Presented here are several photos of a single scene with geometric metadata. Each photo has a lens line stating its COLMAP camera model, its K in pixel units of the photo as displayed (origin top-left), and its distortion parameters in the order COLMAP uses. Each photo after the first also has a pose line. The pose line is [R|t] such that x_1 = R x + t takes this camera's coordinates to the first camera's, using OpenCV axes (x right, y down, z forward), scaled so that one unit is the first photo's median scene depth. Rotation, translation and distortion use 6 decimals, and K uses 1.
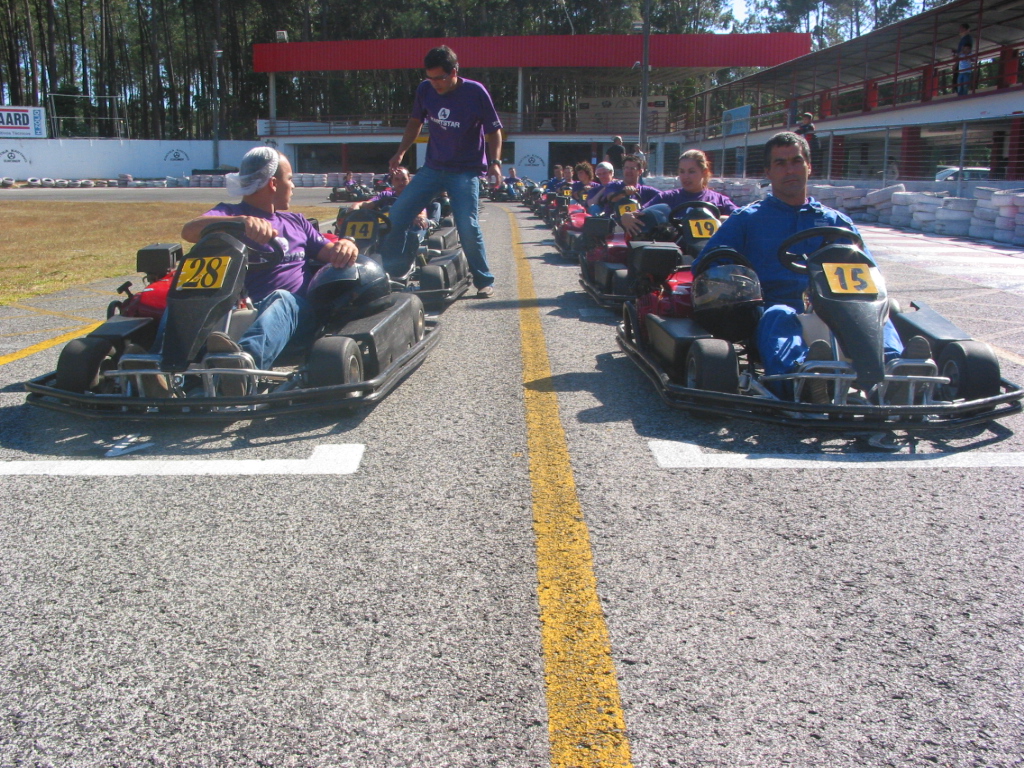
lens RADIAL K [[1027.6, 0, 515.1], [0, 1027.6, 388.4], [0, 0, 1]] dist [-0.184211, 0.209444]
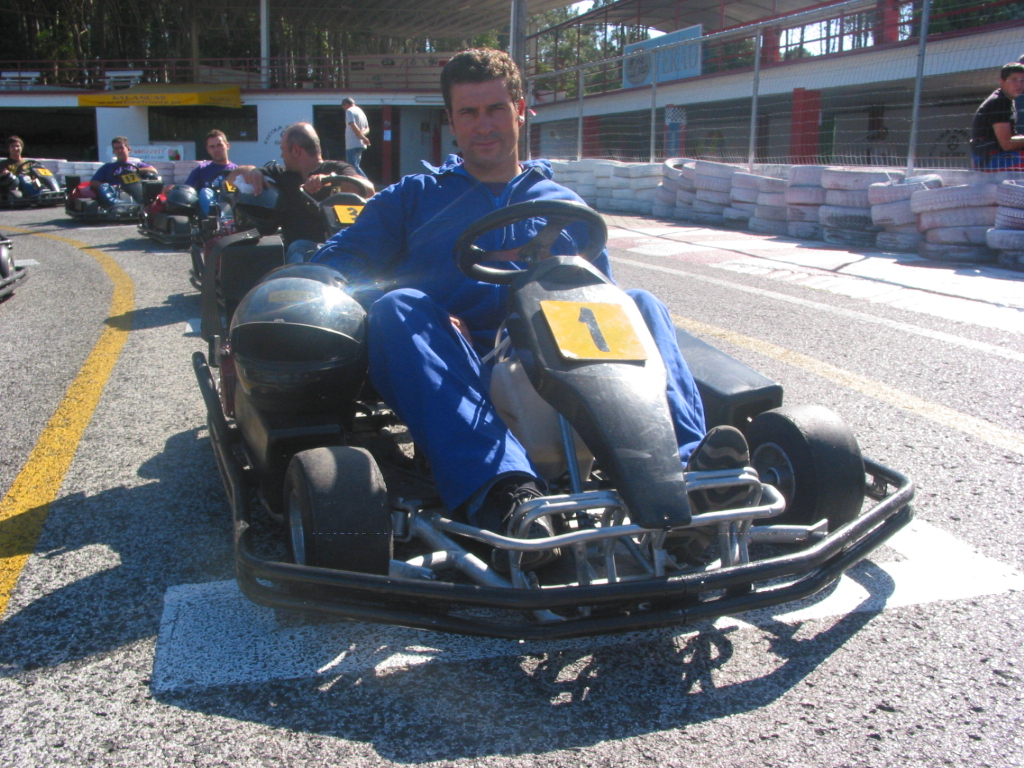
lens RADIAL K [[1027.6, 0, 515.1], [0, 1027.6, 388.4], [0, 0, 1]] dist [-0.184211, 0.209444]
pose [[0.973888, -0.043431, 0.222834, 0.028720], [0.040064, 0.999005, 0.019611, -0.260294], [-0.223464, -0.010171, 0.974659, 1.255923]]
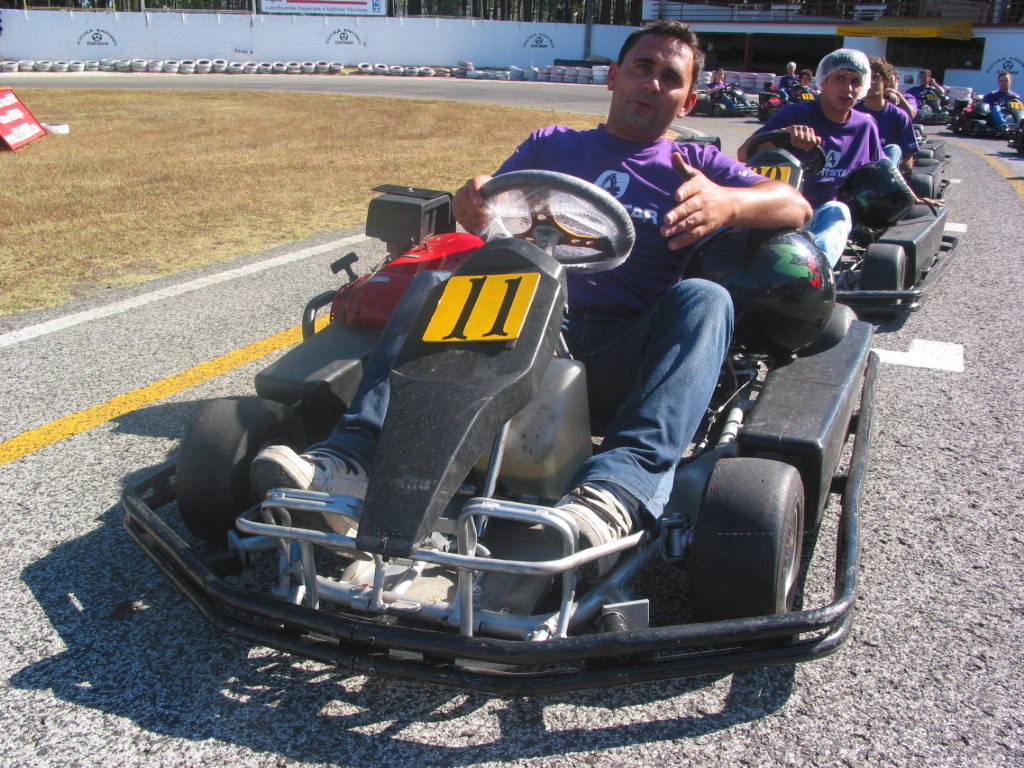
lens RADIAL K [[1027.6, 0, 515.1], [0, 1027.6, 388.4], [0, 0, 1]] dist [-0.184211, 0.209444]
pose [[0.918044, 0.138012, -0.371682, -0.041877], [-0.101951, 0.988110, 0.115087, -0.158726], [0.383146, -0.067761, 0.921199, 0.757214]]
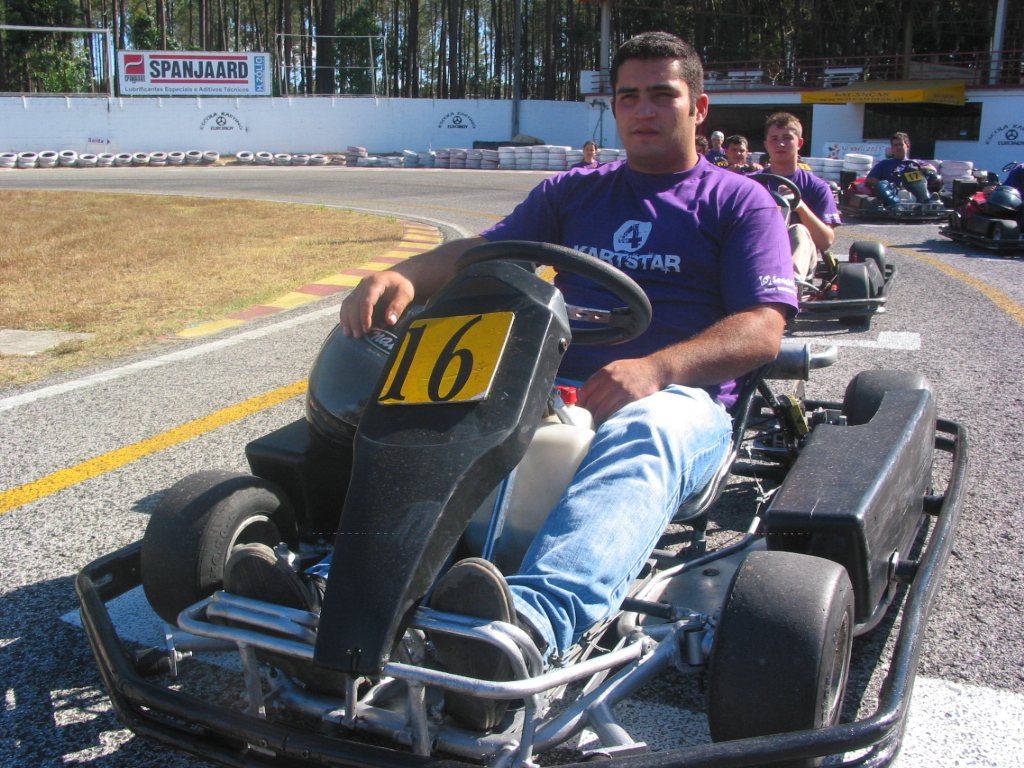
lens RADIAL K [[1027.6, 0, 515.1], [0, 1027.6, 388.4], [0, 0, 1]] dist [-0.184211, 0.209444]
pose [[0.918587, 0.089594, -0.384929, -0.046816], [-0.082477, 0.995978, 0.034995, -0.262852], [0.386516, -0.000398, 0.922283, 1.273070]]
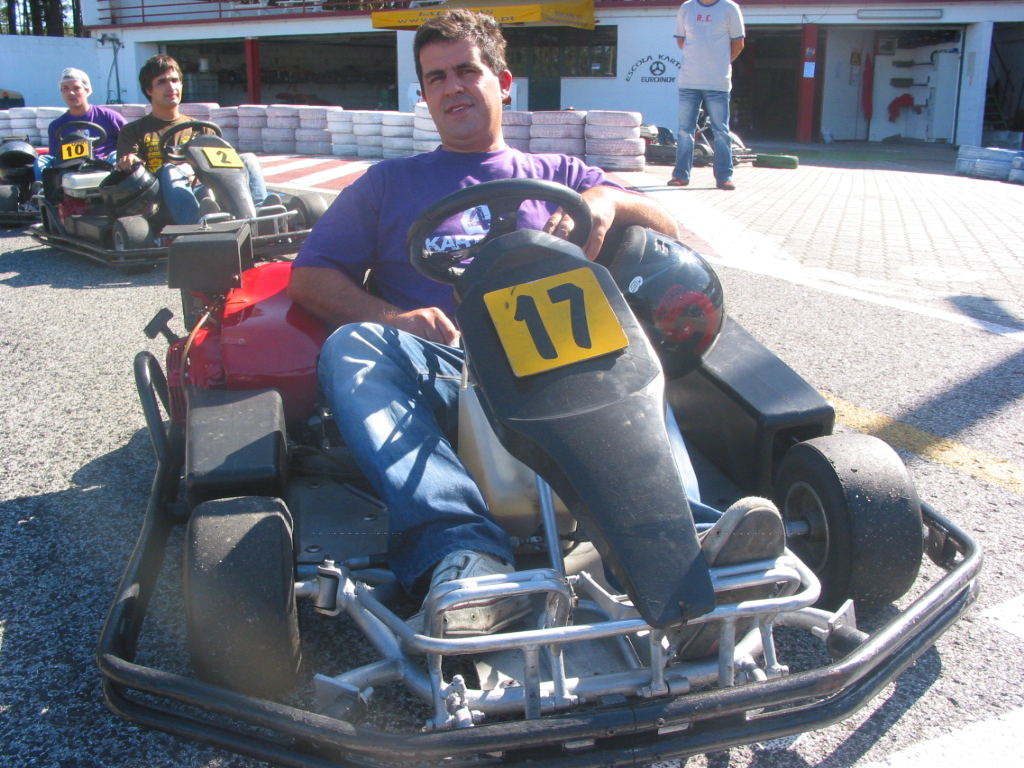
lens RADIAL K [[1027.6, 0, 515.1], [0, 1027.6, 388.4], [0, 0, 1]] dist [-0.184211, 0.209444]
pose [[0.998588, 0.006420, -0.052731, -0.070695], [-0.002666, 0.997476, 0.070953, -0.405722], [0.053053, -0.070712, 0.996085, 1.916536]]
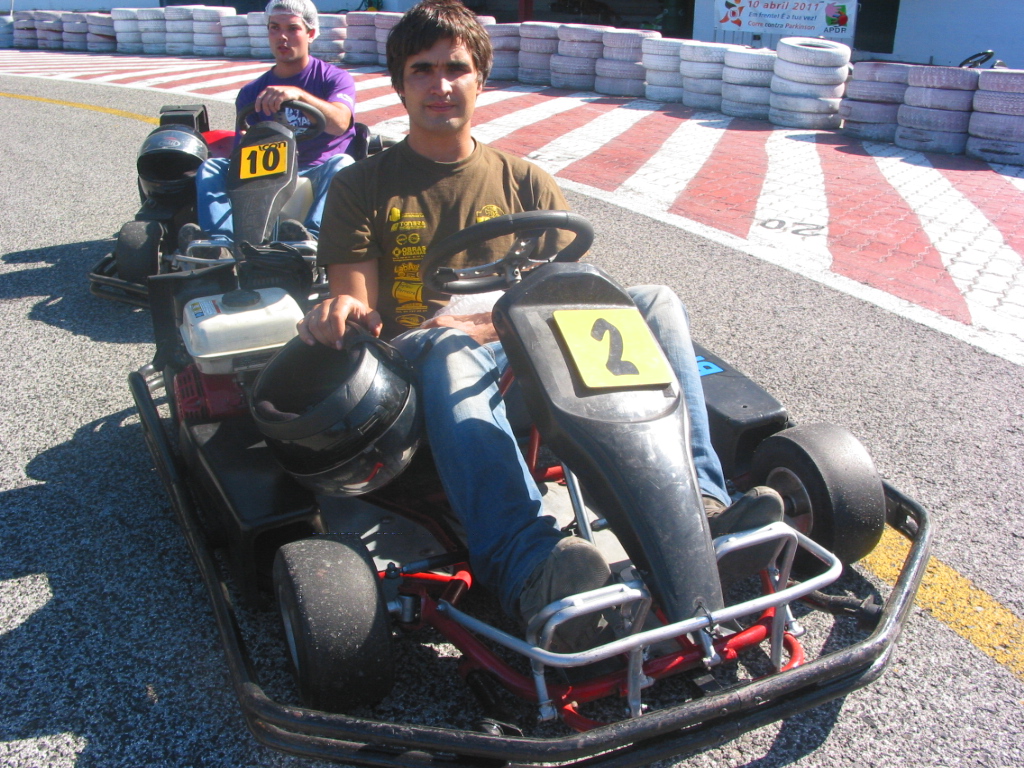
lens RADIAL K [[1027.6, 0, 515.1], [0, 1027.6, 388.4], [0, 0, 1]] dist [-0.184211, 0.209444]
pose [[0.956977, 0.113766, -0.266932, -0.157361], [-0.068000, 0.982245, 0.174844, -0.466857], [0.282084, -0.149170, 0.947722, 2.121286]]
